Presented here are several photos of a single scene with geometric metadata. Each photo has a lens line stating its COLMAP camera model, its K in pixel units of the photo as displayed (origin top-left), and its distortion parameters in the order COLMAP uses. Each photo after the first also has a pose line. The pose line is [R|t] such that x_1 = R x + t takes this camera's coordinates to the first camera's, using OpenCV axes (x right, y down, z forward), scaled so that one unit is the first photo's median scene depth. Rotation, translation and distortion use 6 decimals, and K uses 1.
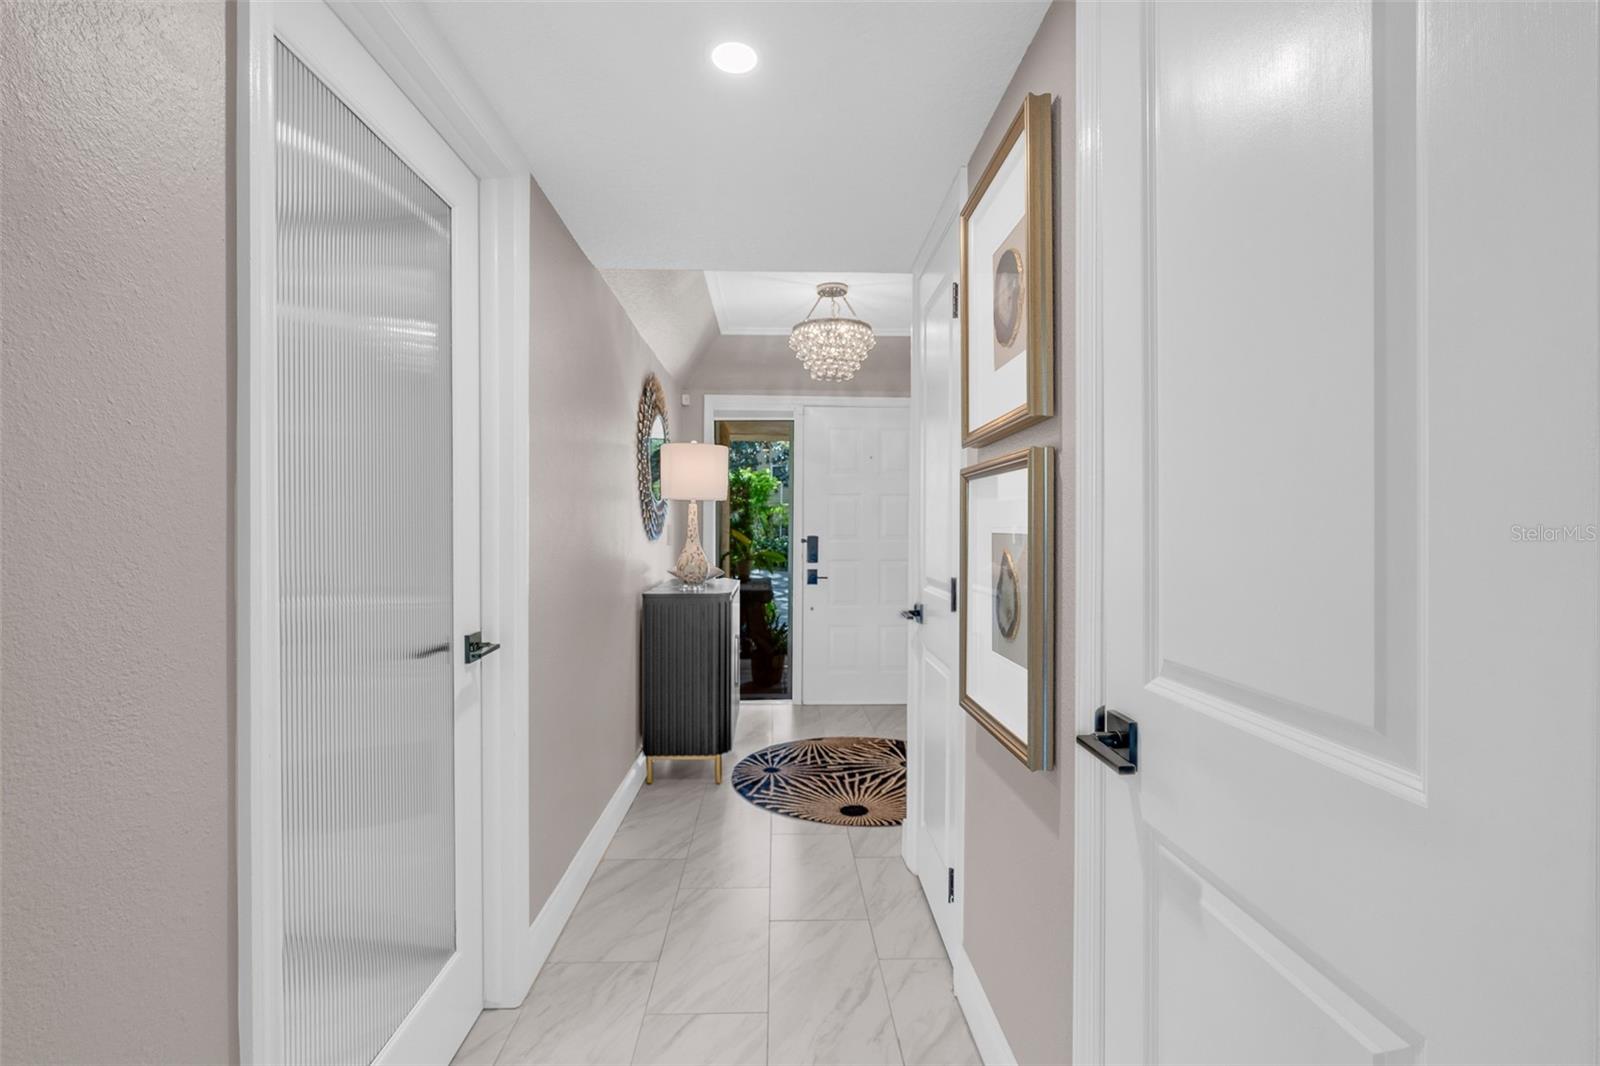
lens RADIAL K [[717.5, 0, 799.4], [0, 717.5, 531.6], [0, 0, 1]] dist [-0.007164, 0.002623]
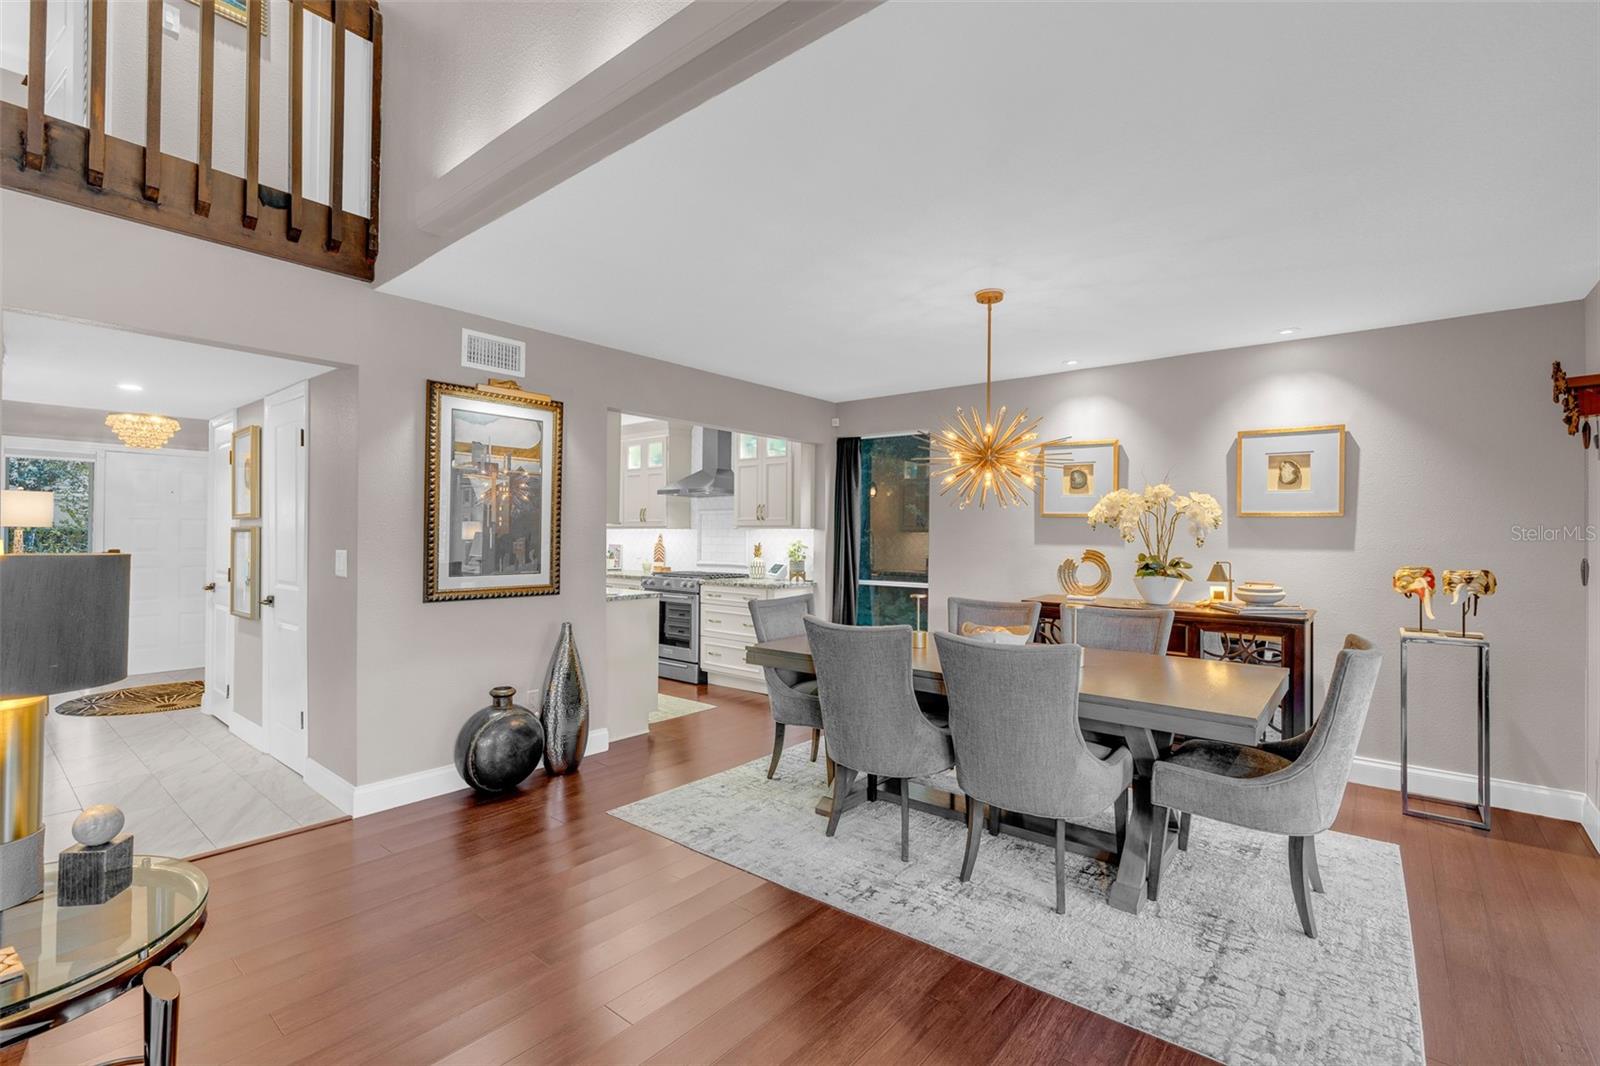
lens RADIAL K [[717.5, 0, 795.9], [0, 717.5, 535.1], [0, 0, 1]] dist [-0.007164, 0.002623]
pose [[0.665826, 0.007341, 0.746071, -0.131734], [-0.002329, 0.999967, -0.007760, -0.014952], [-0.746104, 0.003429, 0.665821, -0.846222]]
